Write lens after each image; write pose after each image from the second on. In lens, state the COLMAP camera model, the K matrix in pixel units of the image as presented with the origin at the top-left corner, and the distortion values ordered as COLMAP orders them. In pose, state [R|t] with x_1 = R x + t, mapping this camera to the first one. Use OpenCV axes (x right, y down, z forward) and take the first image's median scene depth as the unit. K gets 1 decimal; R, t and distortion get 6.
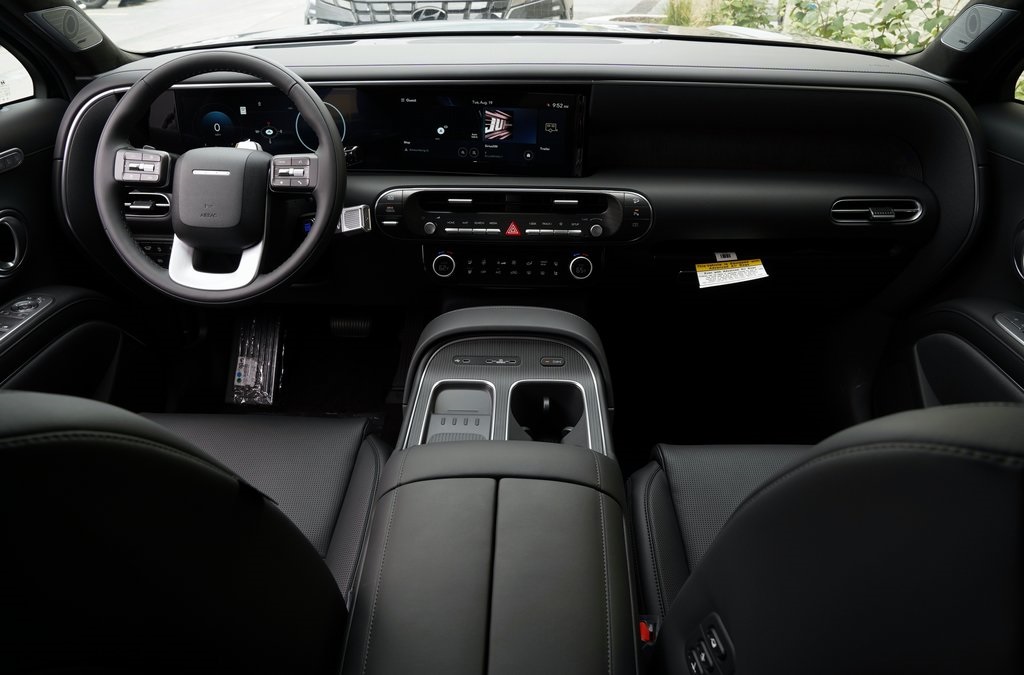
lens RADIAL K [[714.8, 0, 512.0], [0, 714.8, 337.5], [0, 0, 1]] dist [-0.136283, 0.097063]
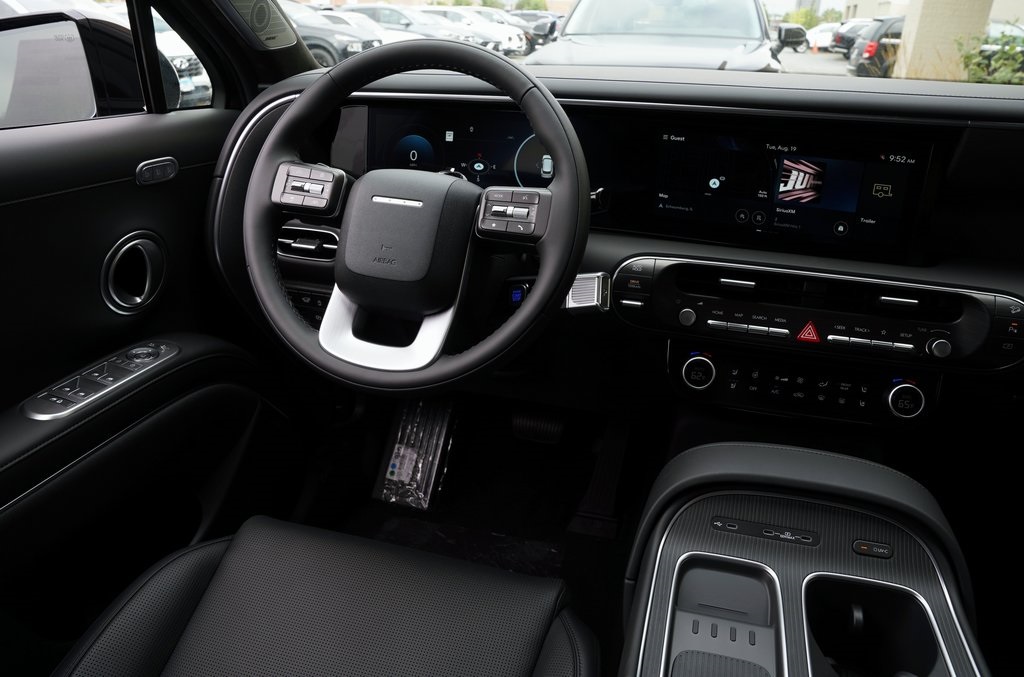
lens RADIAL K [[714.8, 0, 512.0], [0, 714.8, 338.5], [0, 0, 1]] dist [-0.136283, 0.097063]
pose [[0.967424, 0.113687, -0.226200, -0.121344], [-0.140674, 0.984262, -0.106954, -0.035191], [0.210481, 0.135290, 0.968191, 0.296987]]
